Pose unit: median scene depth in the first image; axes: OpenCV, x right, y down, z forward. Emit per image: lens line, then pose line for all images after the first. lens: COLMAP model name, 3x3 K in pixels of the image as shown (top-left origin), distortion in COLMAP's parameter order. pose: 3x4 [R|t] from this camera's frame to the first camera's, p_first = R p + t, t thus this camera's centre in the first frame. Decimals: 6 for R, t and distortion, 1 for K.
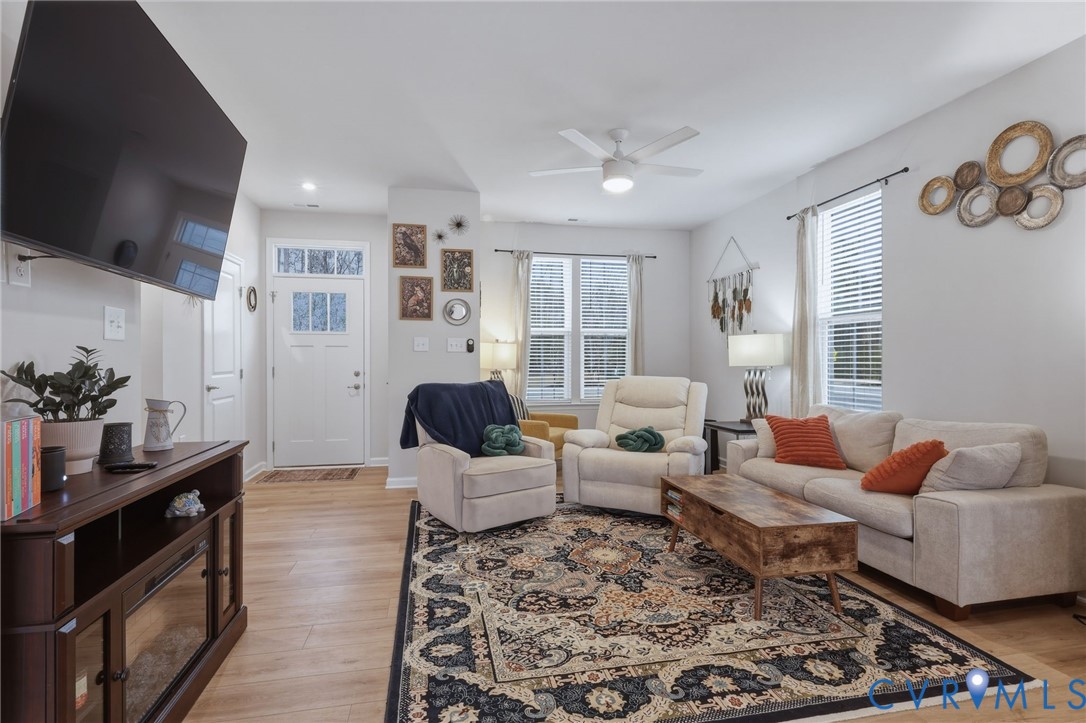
lens RADIAL K [[509.0, 0, 539.1], [0, 509.0, 364.8], [0, 0, 1]] dist [0.001282, 0.000443]
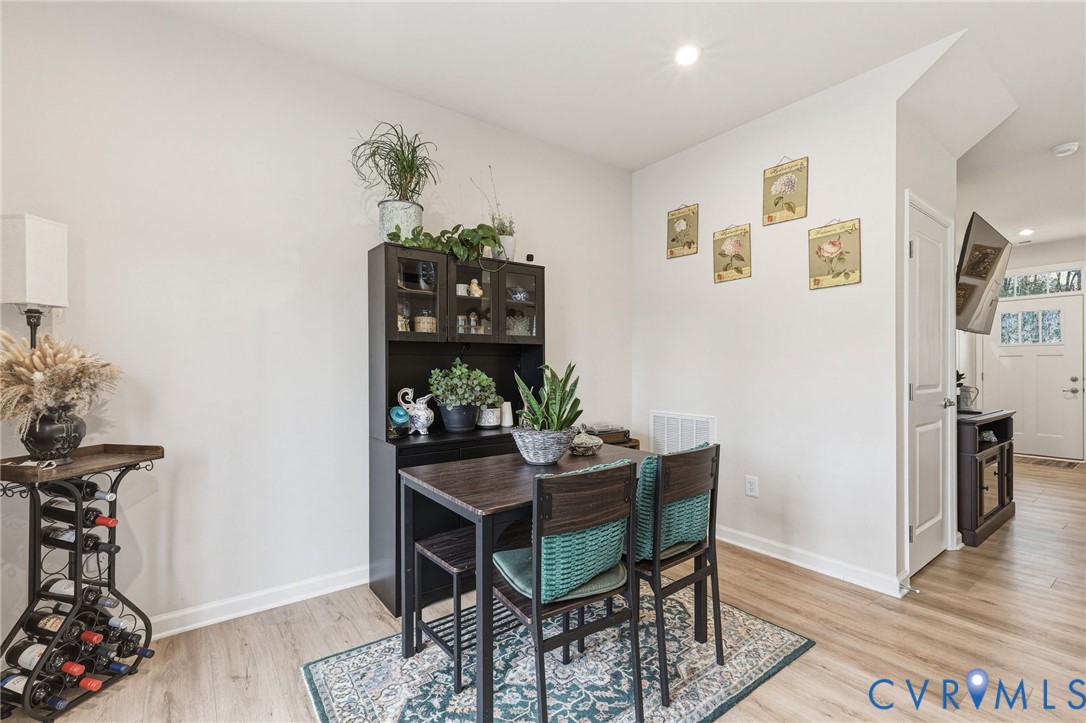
lens RADIAL K [[472.3, 0, 543.0], [0, 472.3, 361.5], [0, 0, 1]] dist [-0.000869, 0.000087]
pose [[0.414350, -0.008308, -0.910079, 0.110475], [-0.011460, 0.999831, -0.014346, 0.006905], [0.910045, 0.016374, 0.414185, -0.521294]]
